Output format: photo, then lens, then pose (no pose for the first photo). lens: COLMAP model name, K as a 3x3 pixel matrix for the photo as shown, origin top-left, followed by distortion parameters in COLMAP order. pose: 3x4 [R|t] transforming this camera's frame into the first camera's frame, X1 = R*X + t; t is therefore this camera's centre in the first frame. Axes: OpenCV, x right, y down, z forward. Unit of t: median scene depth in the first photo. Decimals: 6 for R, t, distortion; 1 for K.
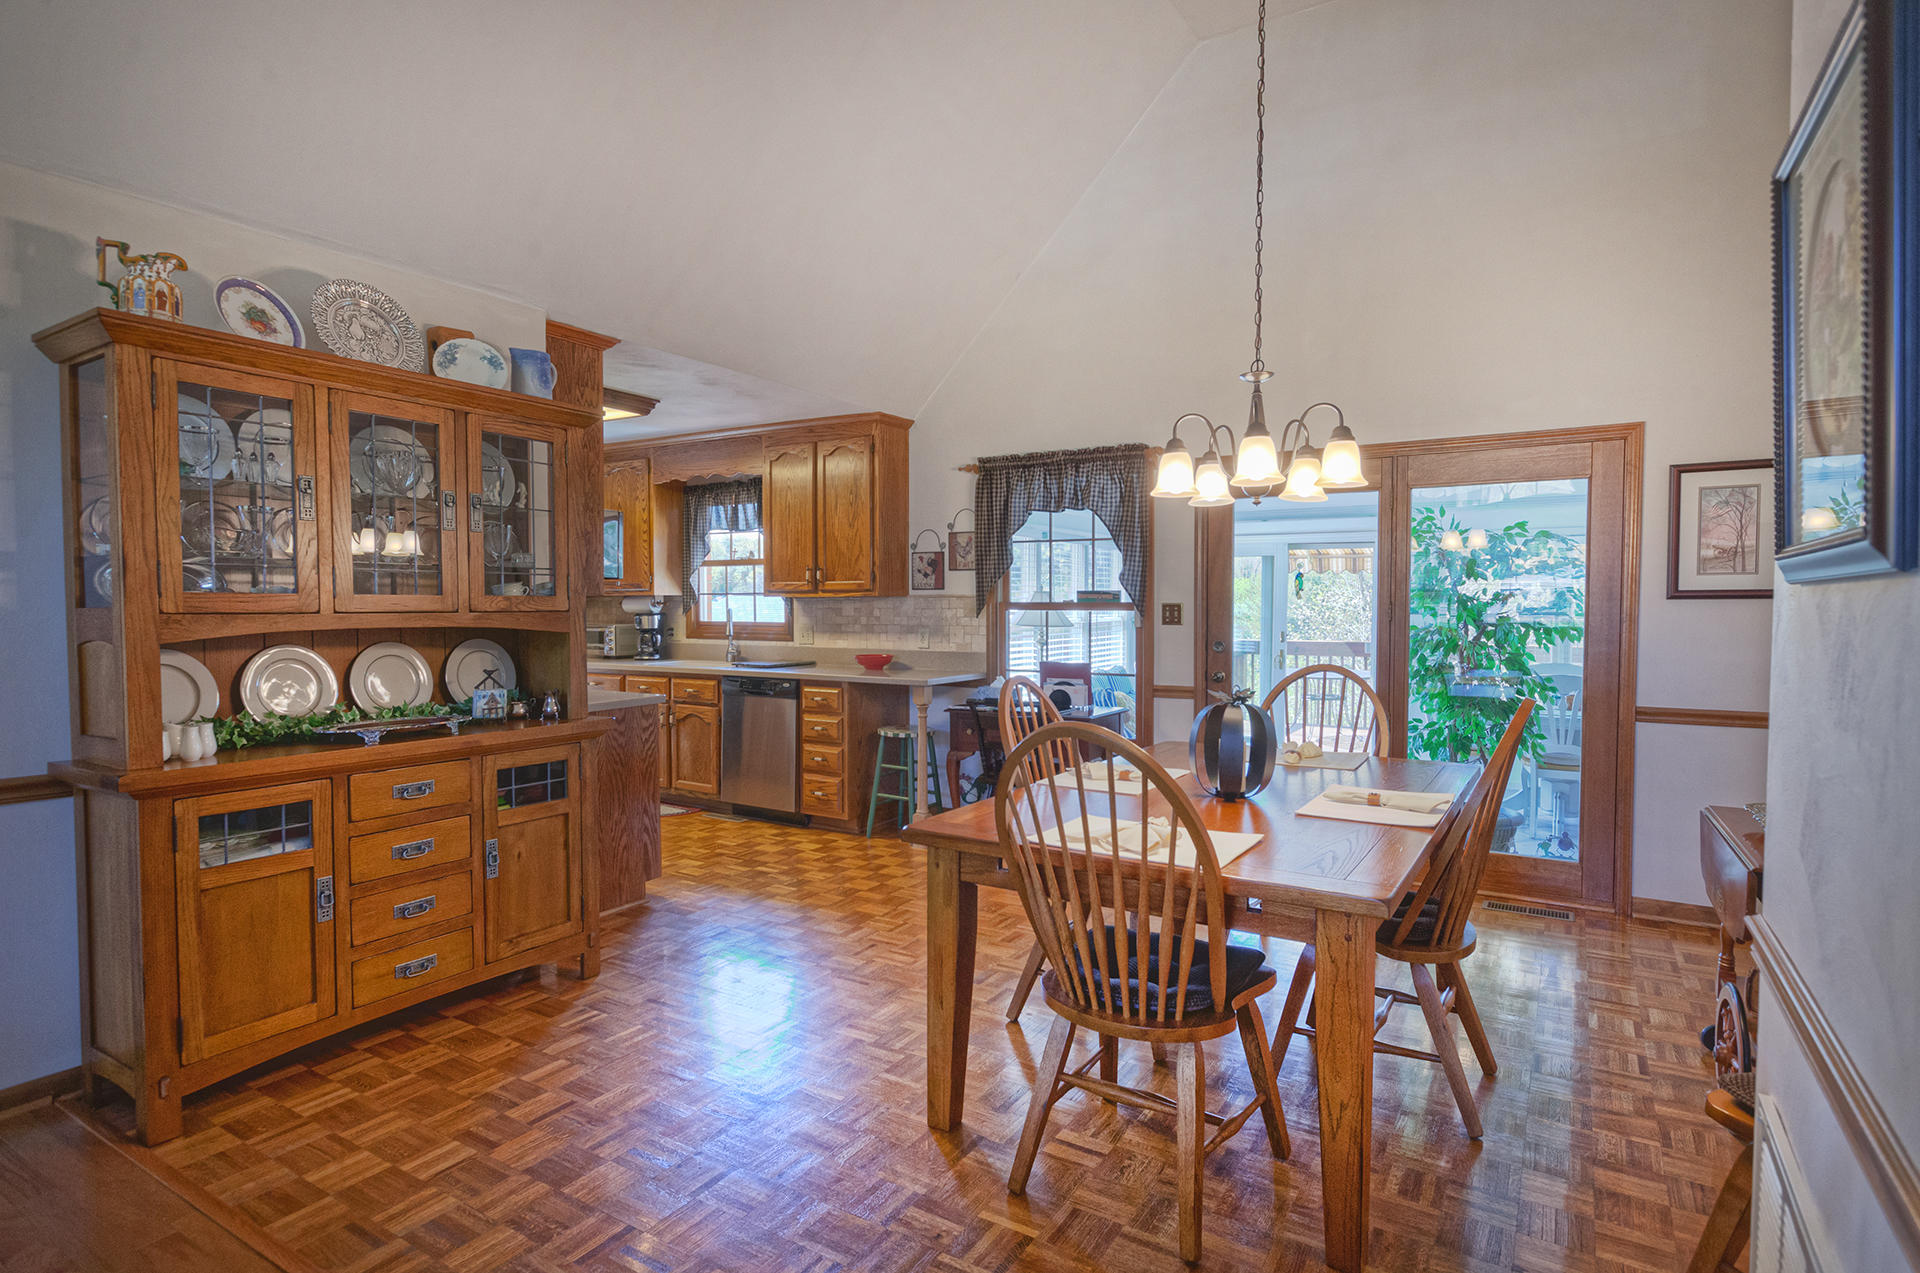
lens RADIAL K [[1000.5, 0, 944.0], [0, 1000.5, 640.8], [0, 0, 1]] dist [-0.006219, 0.000413]
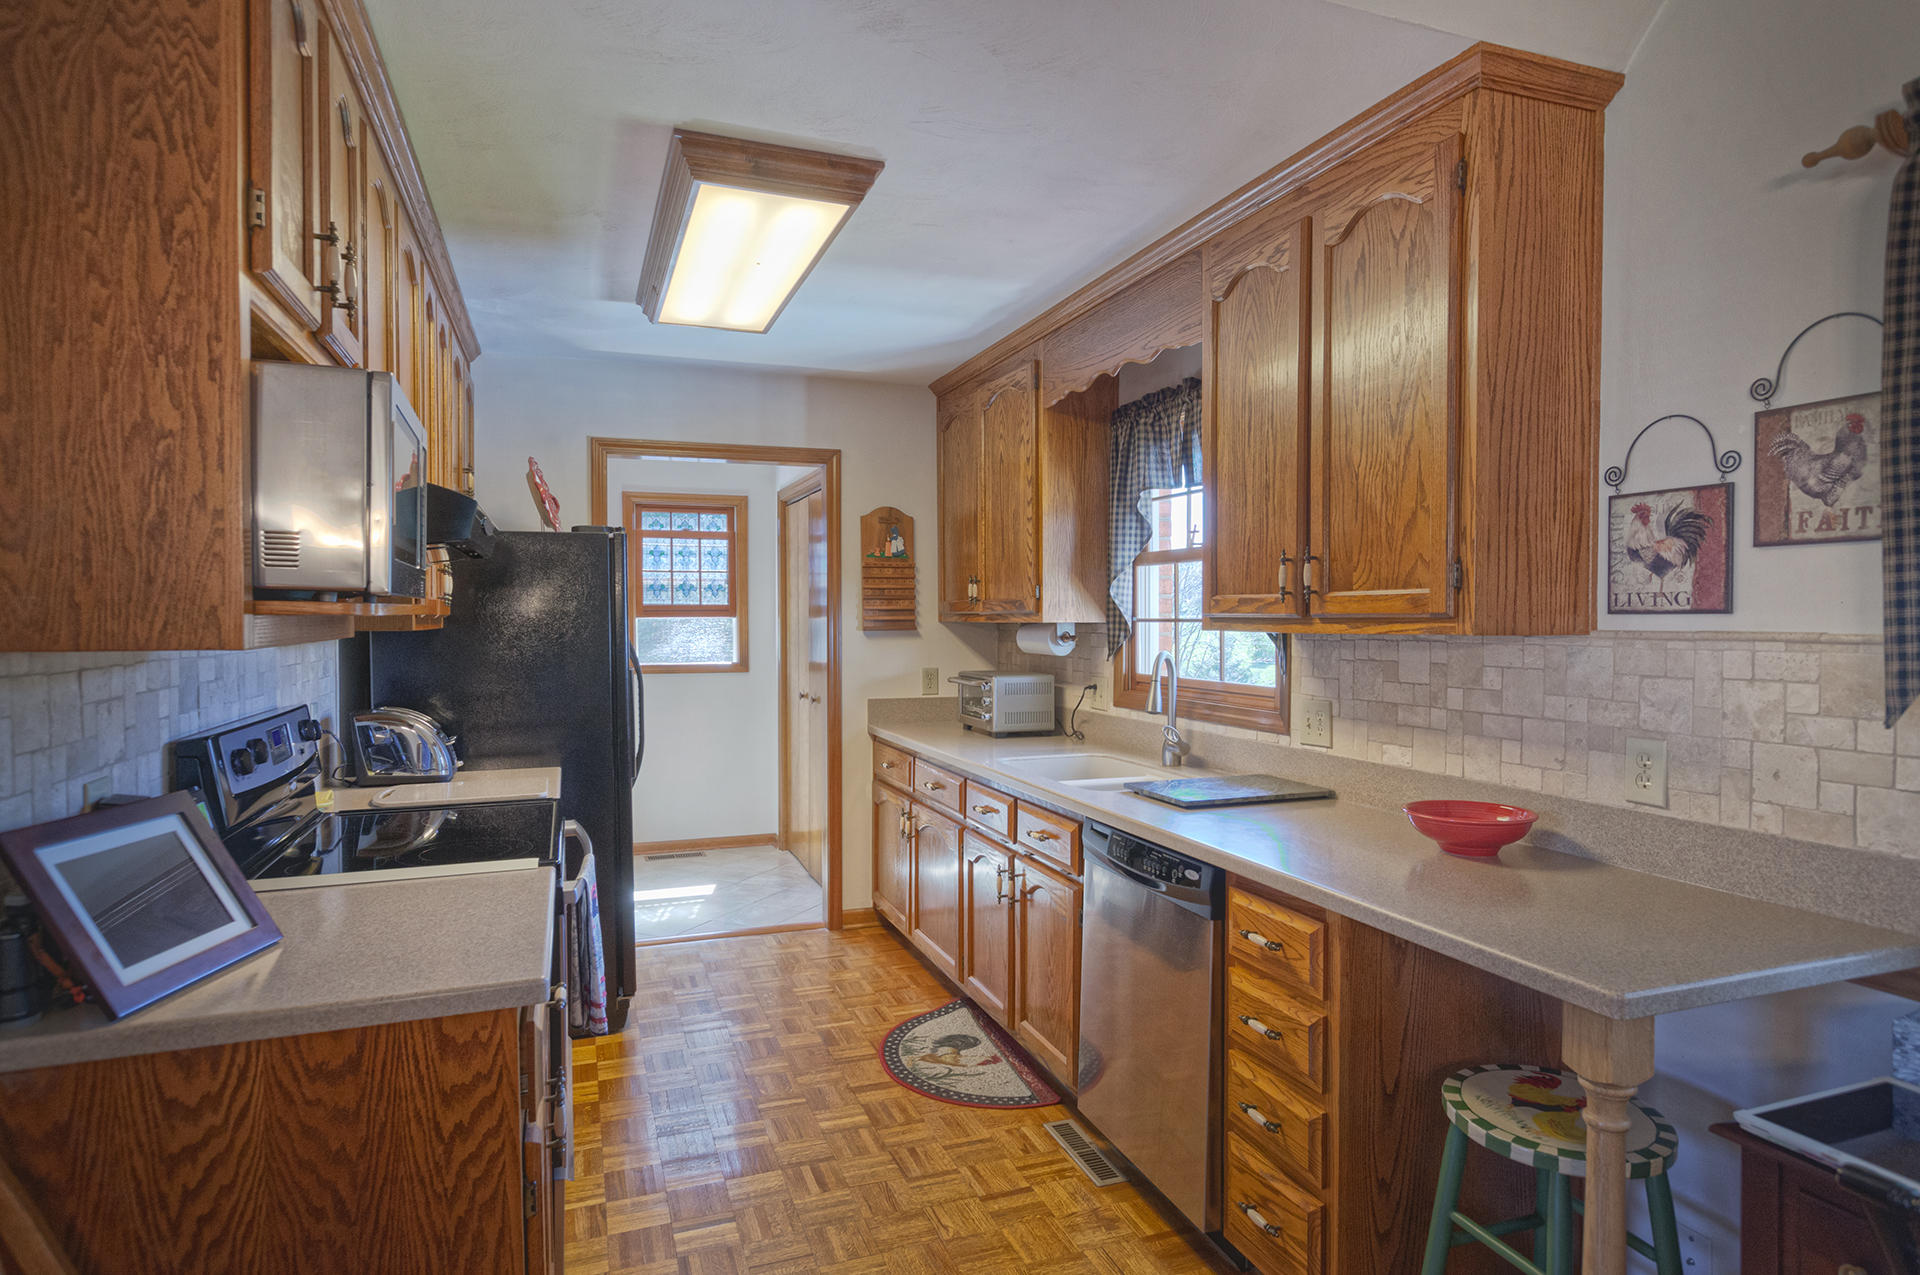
lens RADIAL K [[1056.1, 0, 948.9], [0, 1056.1, 640.5], [0, 0, 1]] dist [0.001989, -0.001887]
pose [[0.791660, 0.012408, -0.610835, 0.008028], [-0.021994, 0.999725, -0.008196, -0.038494], [0.610565, 0.019923, 0.791715, 0.664386]]
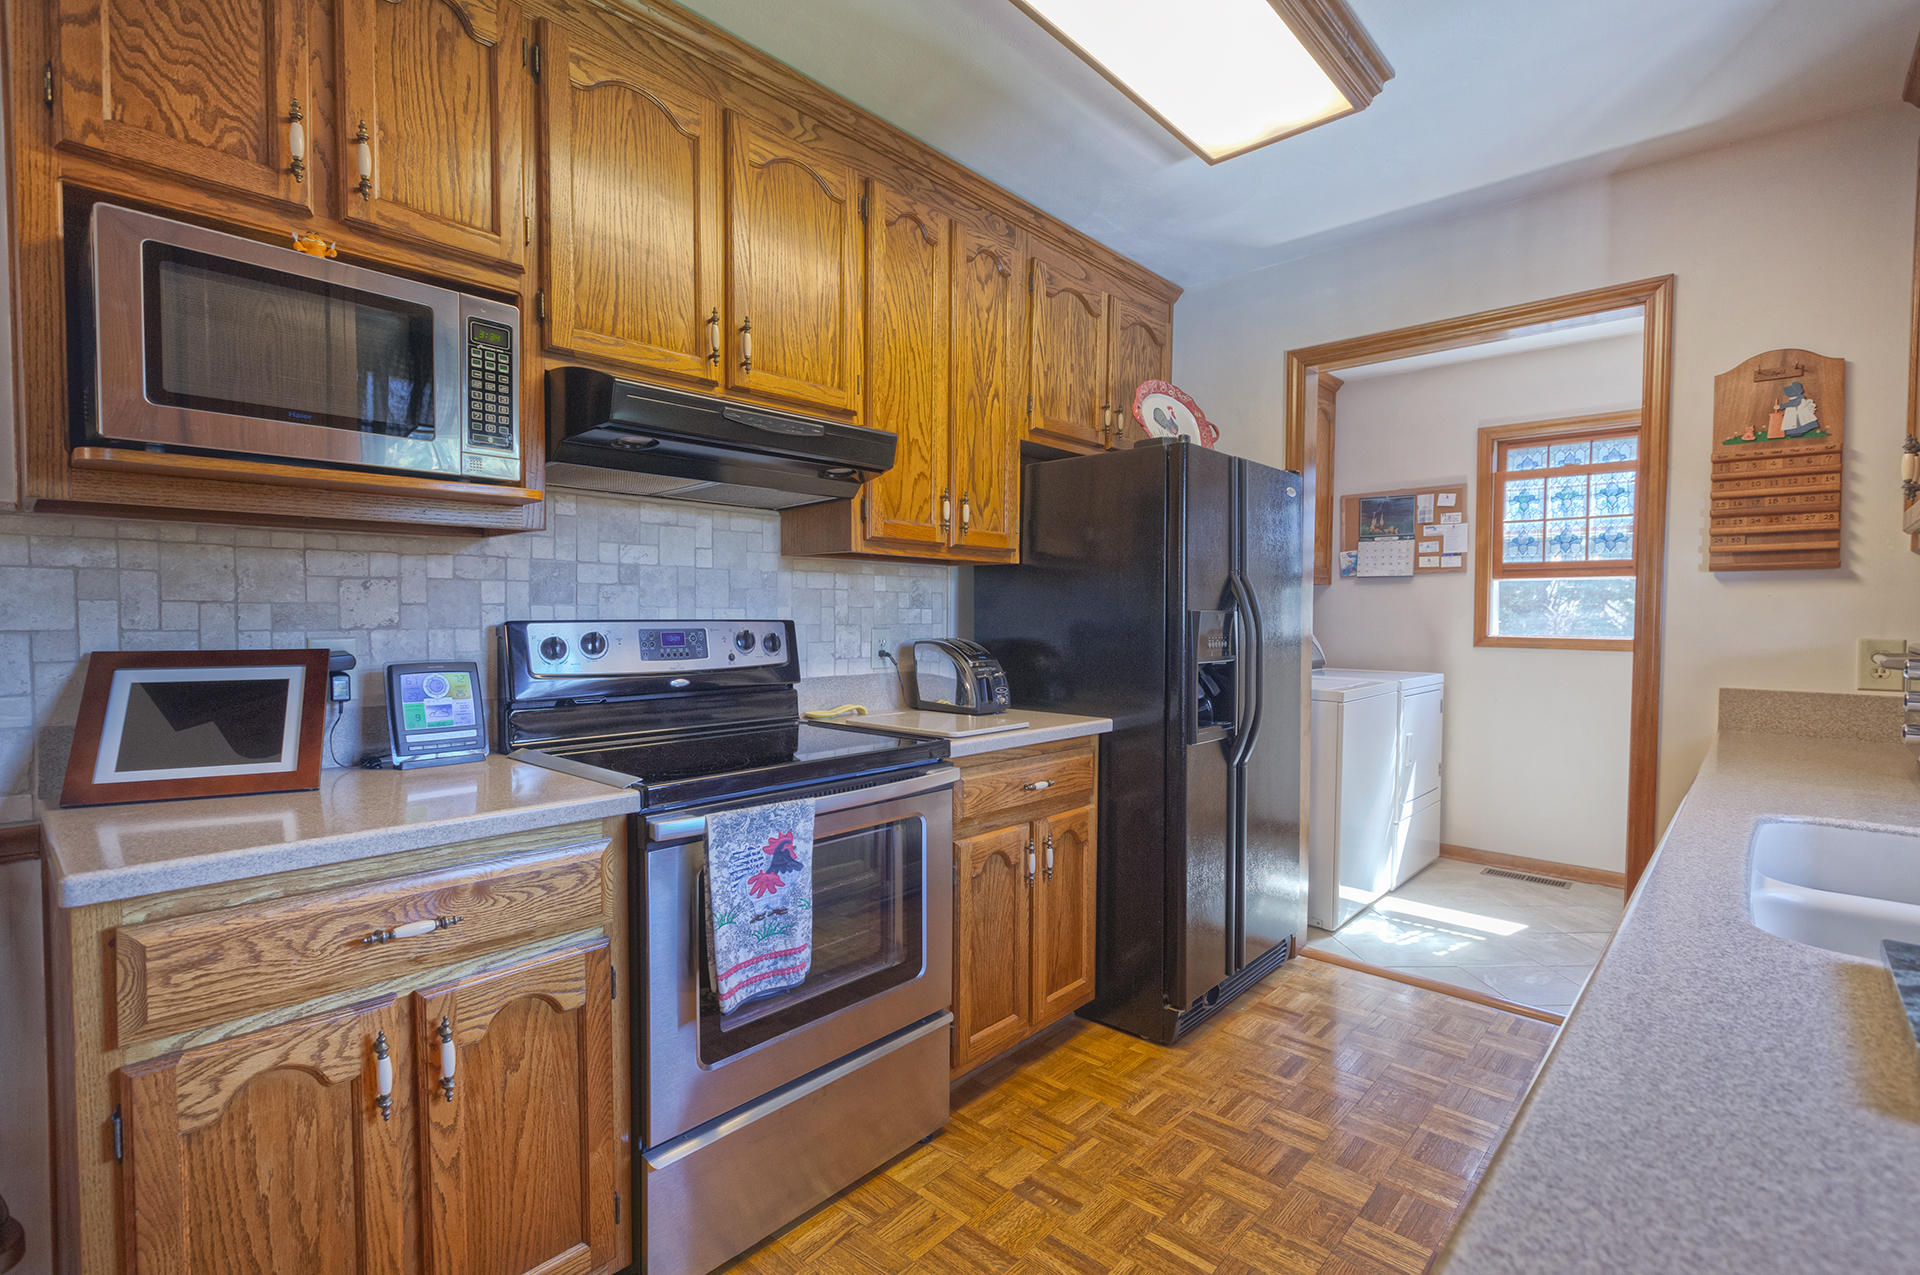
lens RADIAL K [[880.7, 0, 954.8], [0, 880.7, 649.5], [0, 0, 1]] dist [0.000643, 0.000208]
pose [[-0.190998, 0.035061, -0.980964, -0.083673], [-0.041545, 0.998178, 0.043765, -0.018546], [0.980711, 0.049113, -0.189193, 1.019351]]
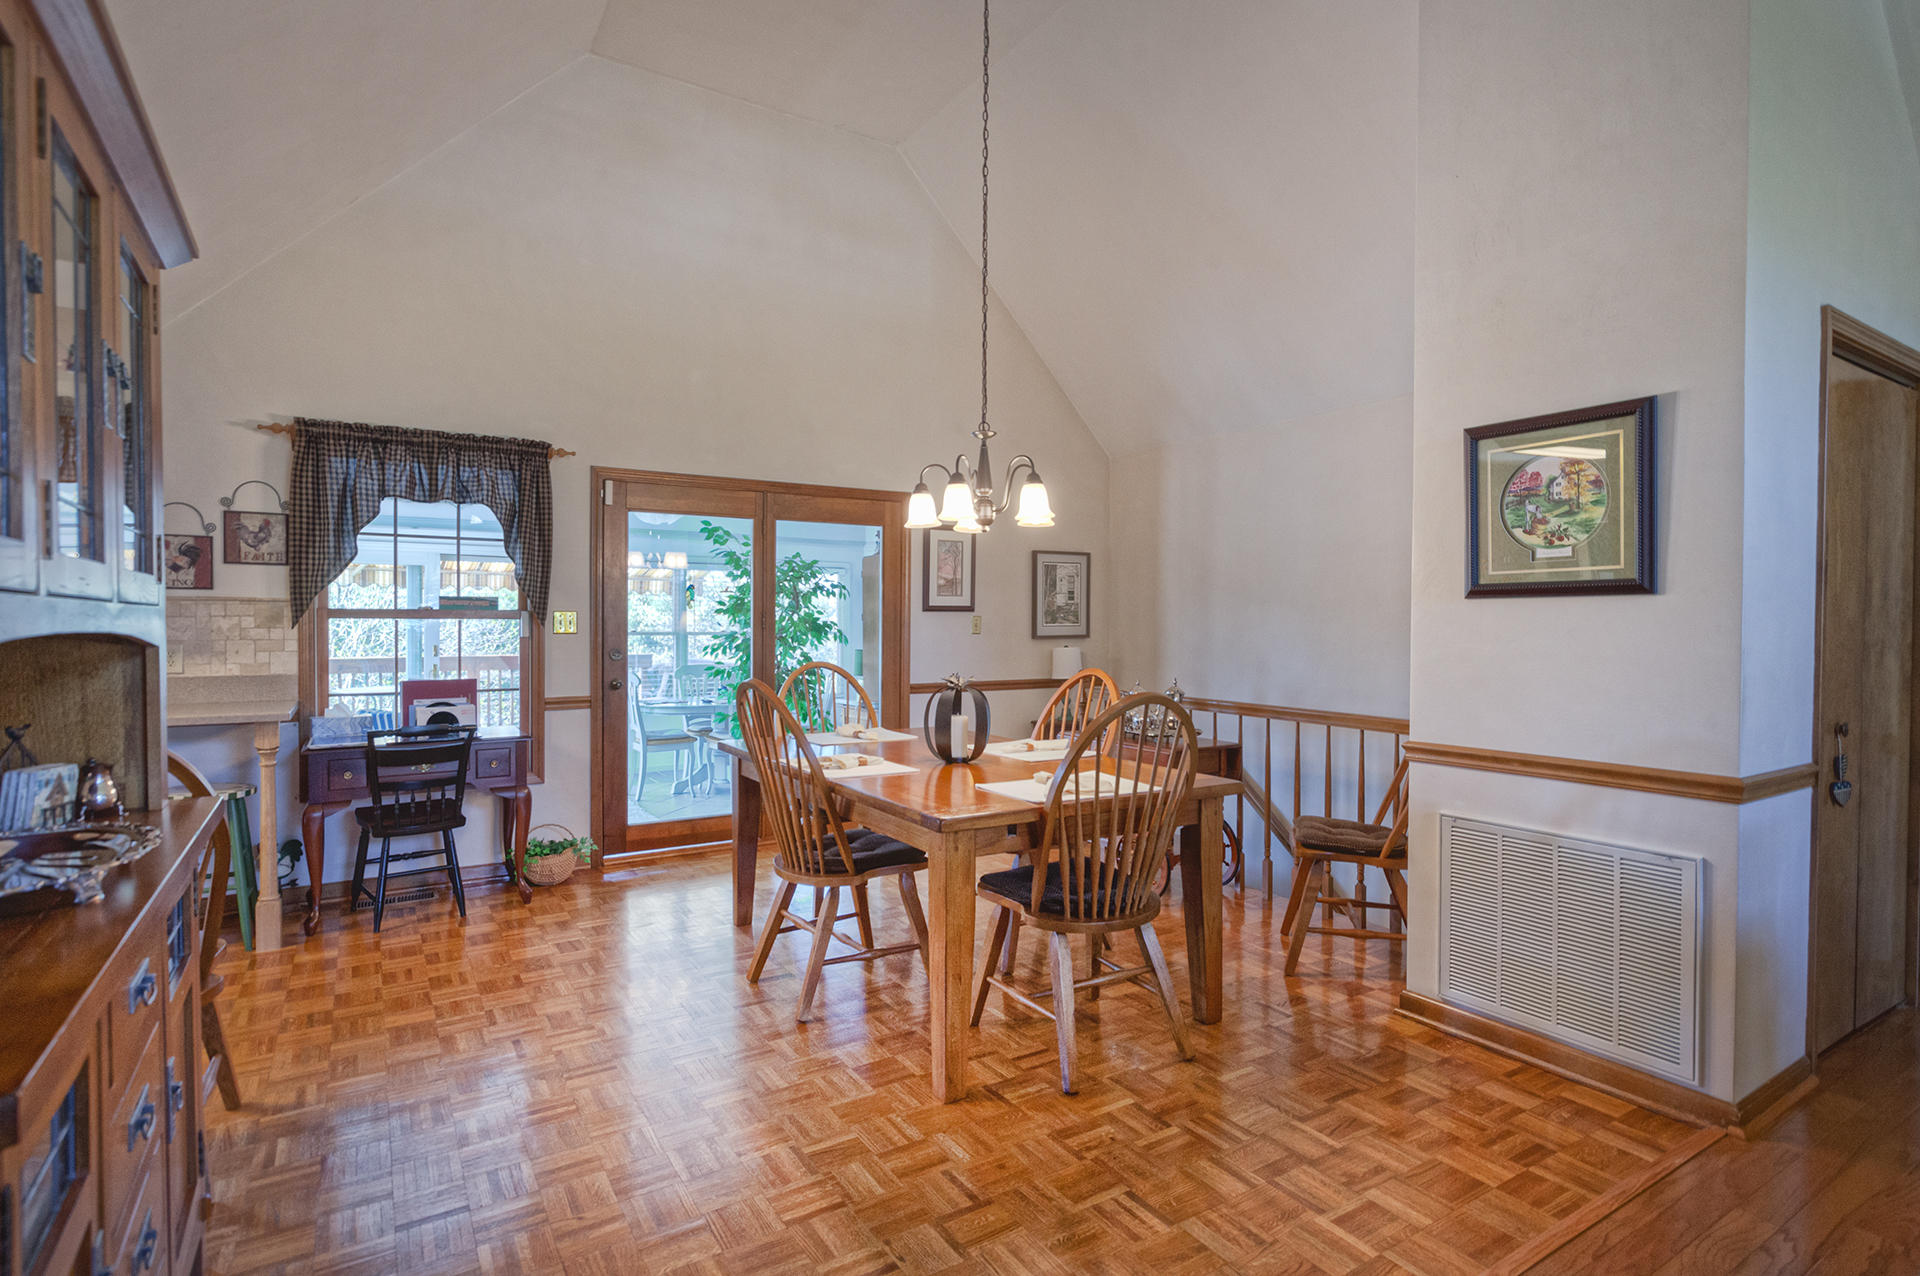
lens RADIAL K [[945.3, 0, 960.7], [0, 945.3, 633.7], [0, 0, 1]] dist [-0.012248, 0.001005]
pose [[0.421810, -0.008740, 0.906642, -0.408410], [0.032181, 0.999468, -0.005337, 0.000954], [-0.906113, 0.031428, 0.421867, 0.254347]]
